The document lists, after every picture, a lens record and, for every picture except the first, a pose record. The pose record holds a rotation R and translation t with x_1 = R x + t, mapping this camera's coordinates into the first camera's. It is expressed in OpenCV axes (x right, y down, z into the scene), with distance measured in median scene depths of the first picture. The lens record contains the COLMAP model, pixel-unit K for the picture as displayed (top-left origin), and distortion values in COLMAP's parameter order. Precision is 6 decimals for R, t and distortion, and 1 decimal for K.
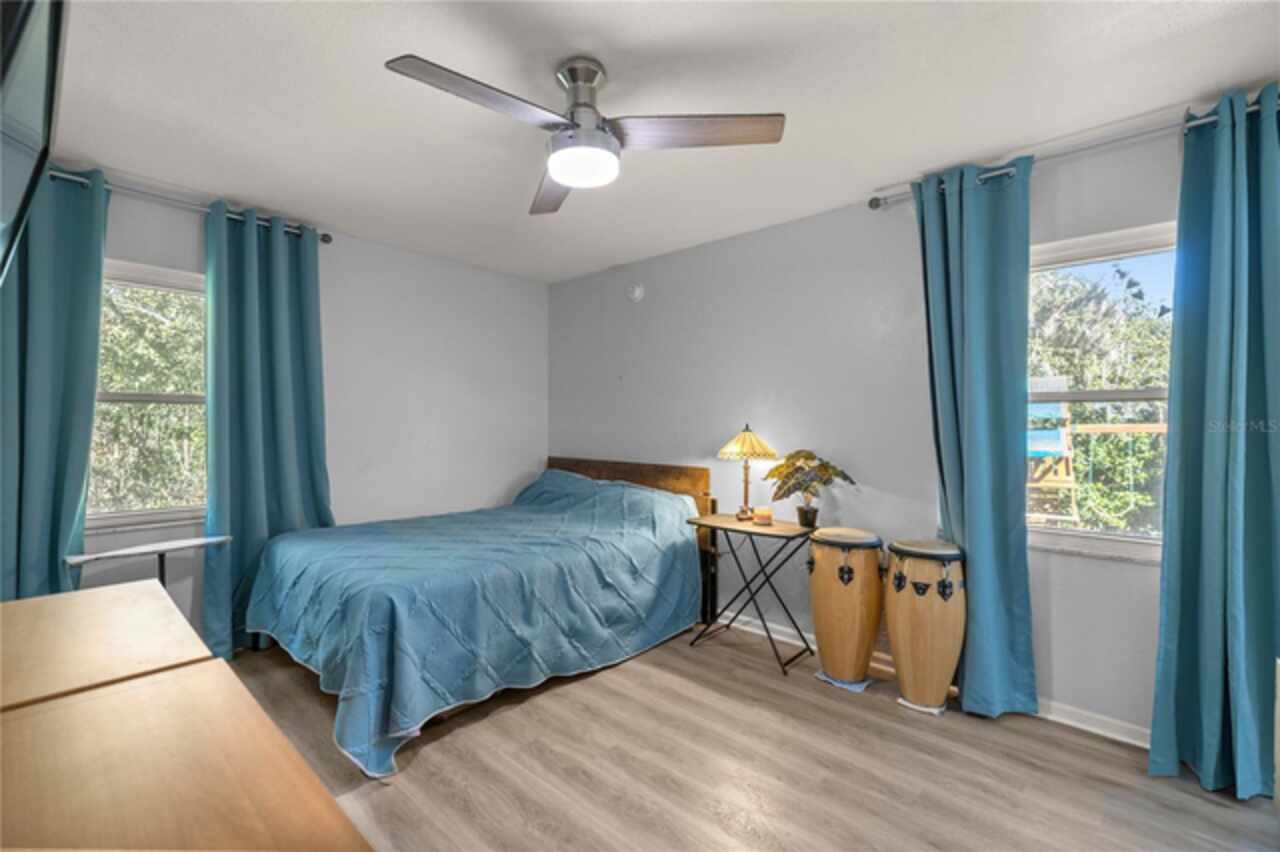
lens RADIAL K [[541.9, 0, 640.0], [0, 541.9, 426.0], [0, 0, 1]] dist [0.000883, 0.000073]
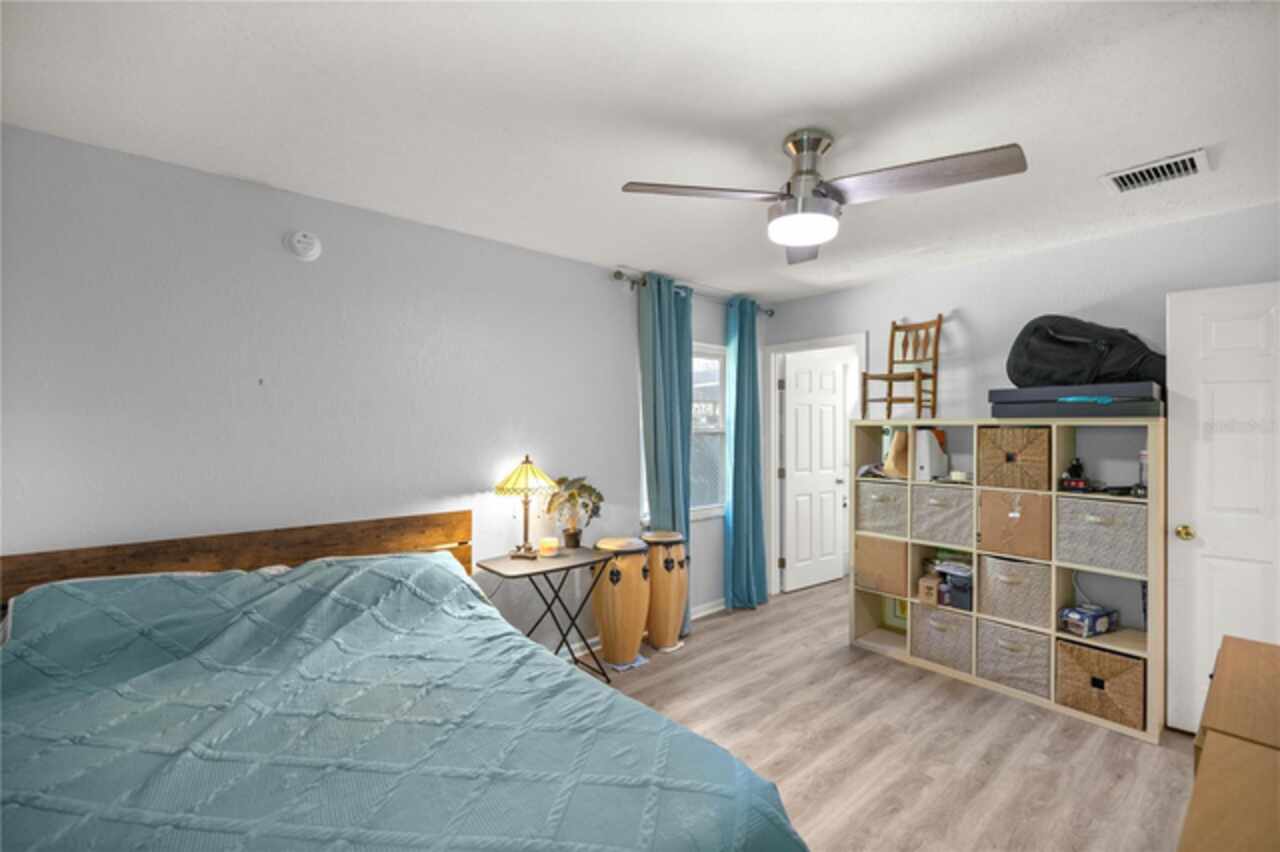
lens RADIAL K [[536.5, 0, 640.0], [0, 536.5, 426.0], [0, 0, 1]] dist [-0.000307, -0.000014]
pose [[0.142920, -0.003185, 0.989729, -0.833871], [0.000783, 0.999995, 0.003105, -0.068985], [-0.989734, 0.000331, 0.142922, 0.814179]]
